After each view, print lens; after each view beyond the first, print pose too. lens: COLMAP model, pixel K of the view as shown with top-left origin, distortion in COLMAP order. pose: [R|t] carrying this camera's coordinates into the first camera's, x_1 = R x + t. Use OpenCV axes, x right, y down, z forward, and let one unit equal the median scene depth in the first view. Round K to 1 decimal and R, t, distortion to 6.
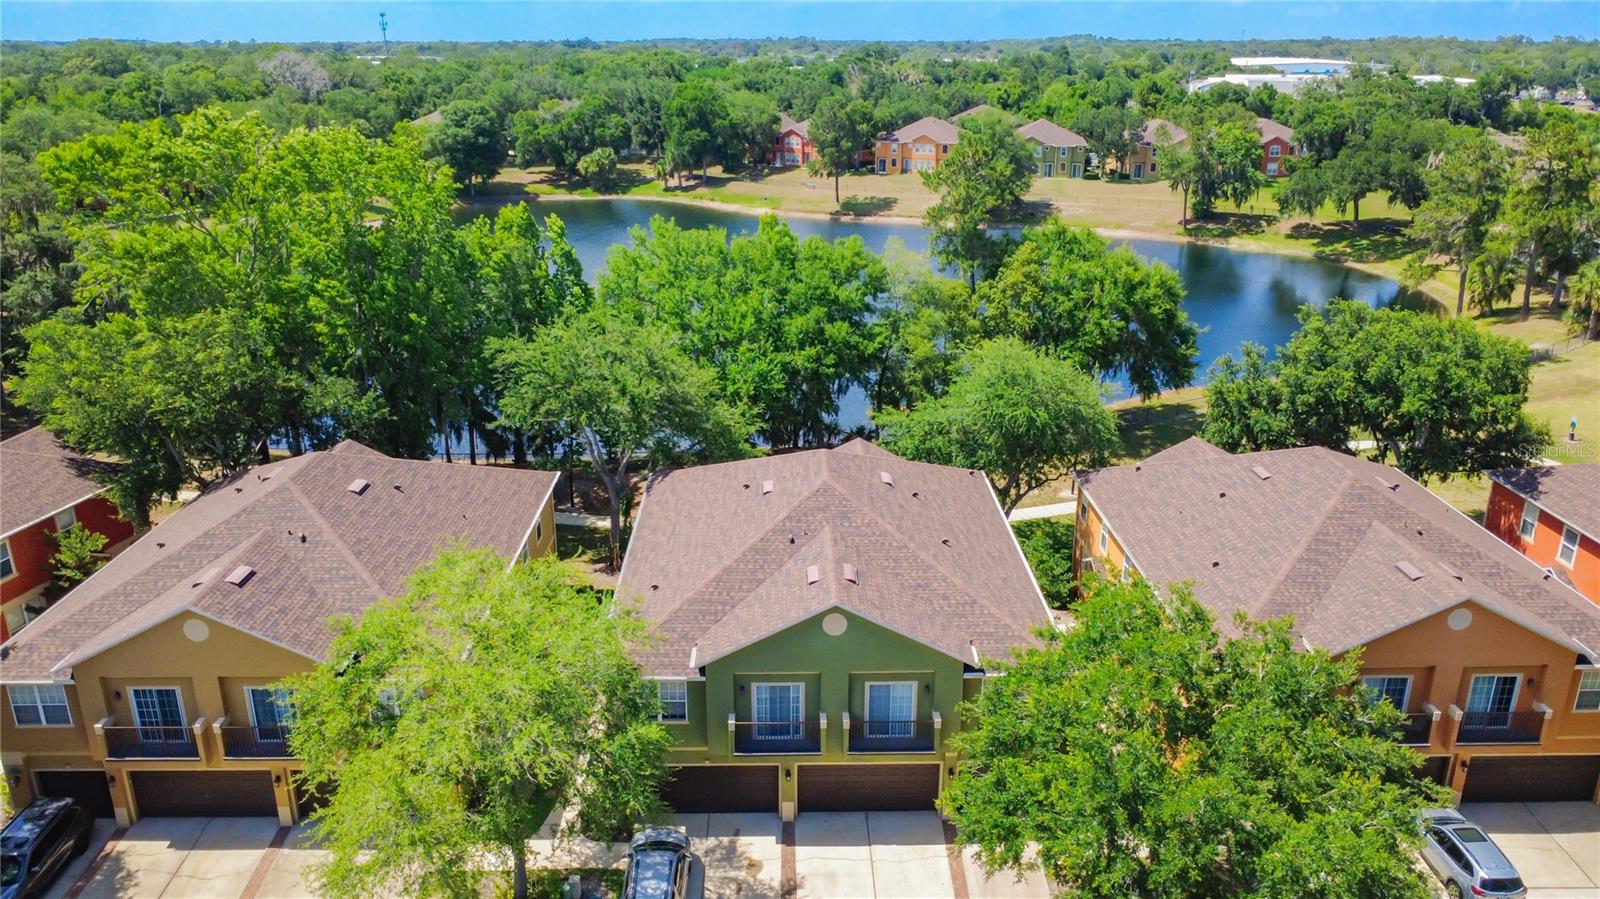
lens RADIAL K [[1161.0, 0, 798.1], [0, 1161.0, 457.2], [0, 0, 1]] dist [-0.001801, -0.001184]
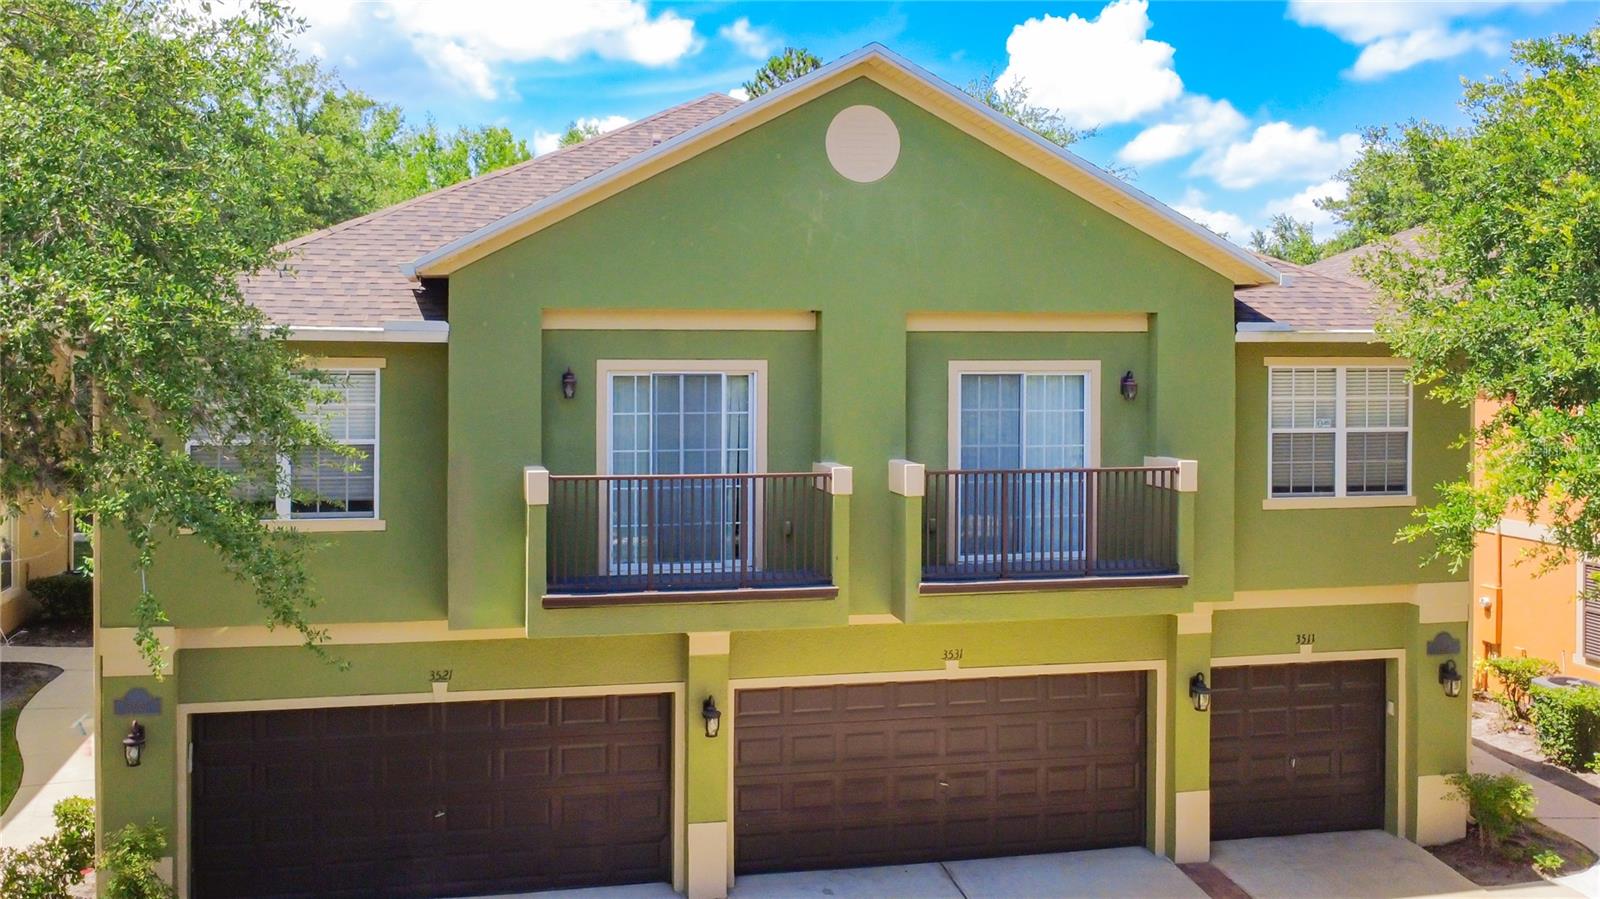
lens RADIAL K [[1311.6, 0, 683.3], [0, 1311.6, 363.5], [0, 0, 1]] dist [0.000108, 0.002935]
pose [[0.986754, -0.000932, 0.162224, -0.041632], [0.053742, 0.945395, -0.321467, 0.173052], [-0.153066, 0.325927, 0.932922, 0.378819]]
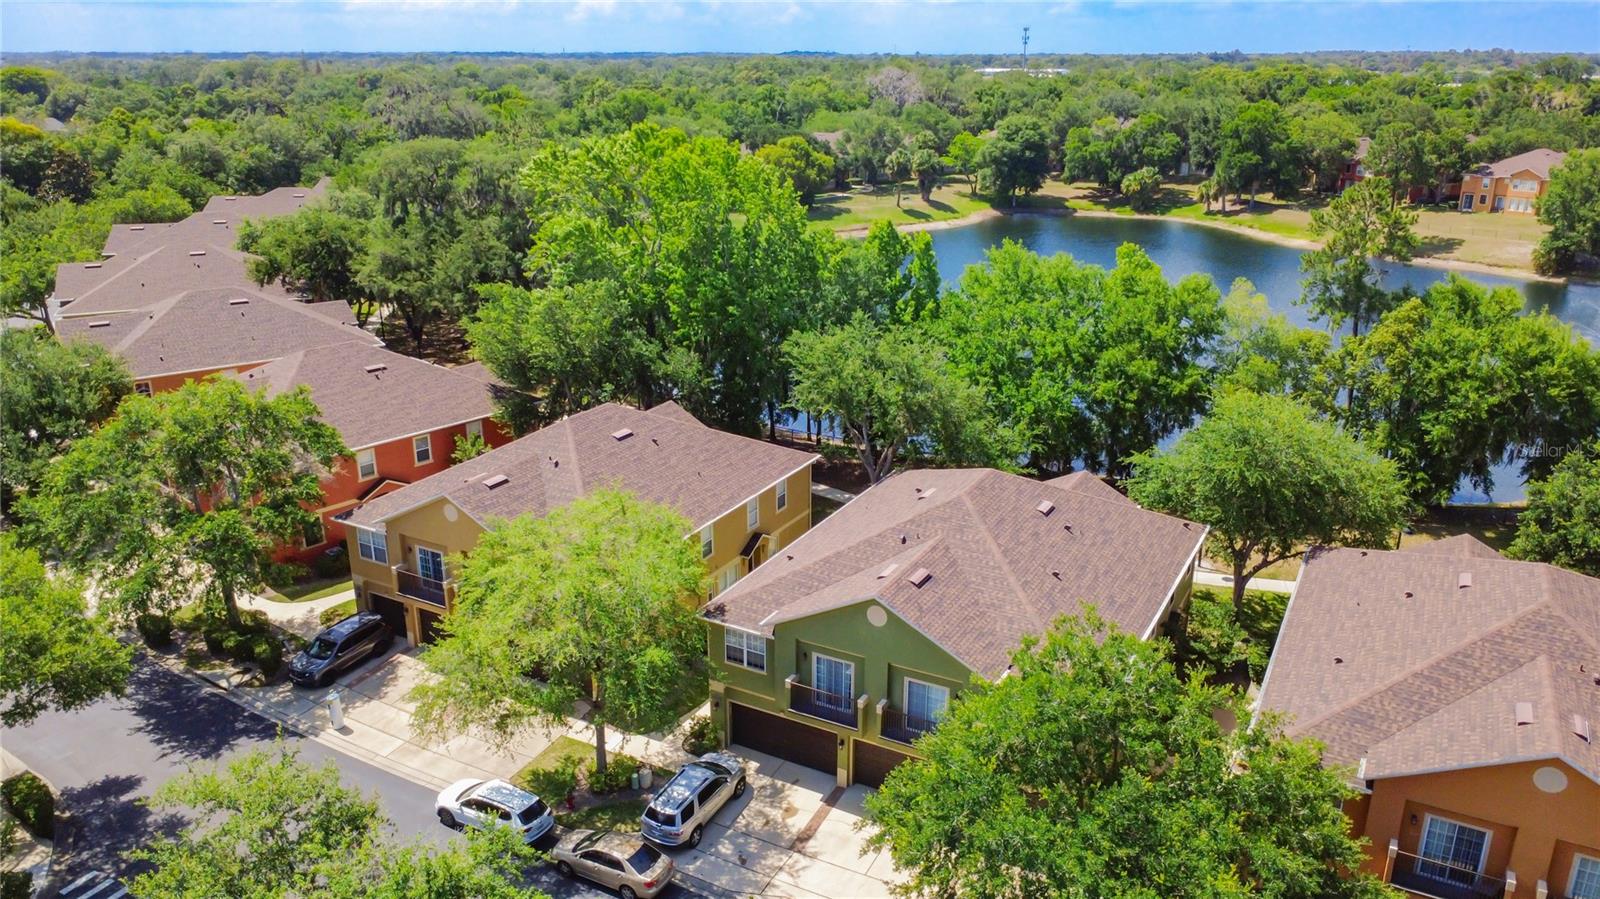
lens RADIAL K [[1161.0, 0, 798.1], [0, 1161.0, 457.2], [0, 0, 1]] dist [-0.001801, -0.001184]
pose [[0.866904, 0.163225, -0.470993, 0.253290], [-0.167517, 0.985312, 0.033135, -0.015702], [0.469484, 0.050175, 0.881514, -0.008070]]
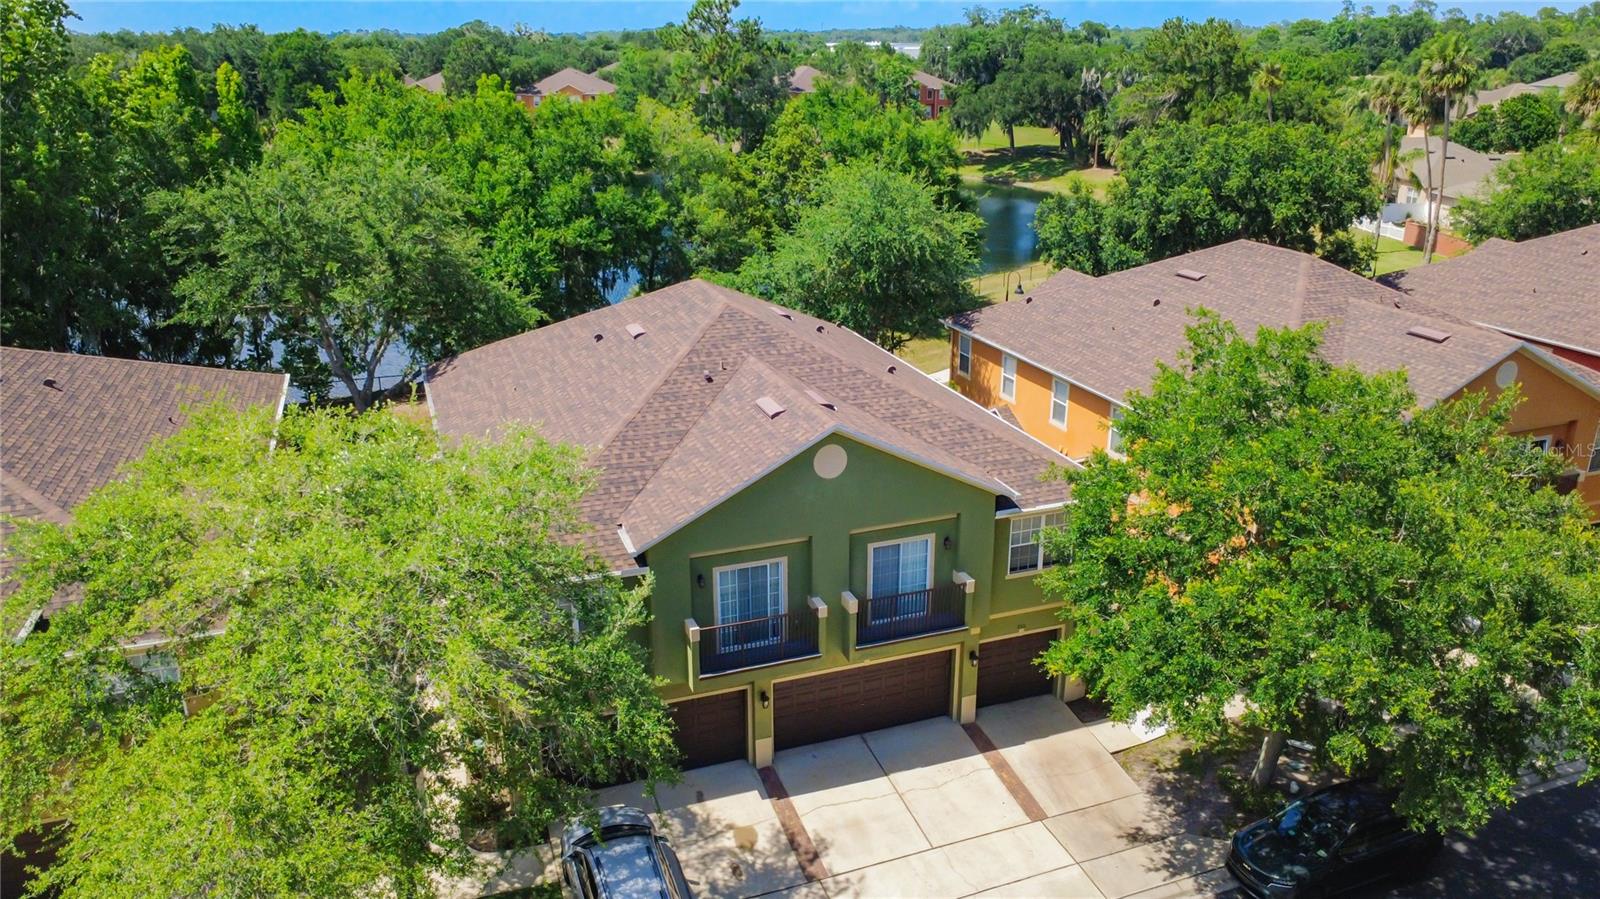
lens RADIAL K [[1161.0, 0, 798.1], [0, 1161.0, 457.2], [0, 0, 1]] dist [-0.001801, -0.001184]
pose [[0.945973, -0.115184, 0.303098, -0.107330], [0.114665, 0.993211, 0.019572, 0.069039], [-0.303295, 0.016241, 0.952758, 0.191071]]
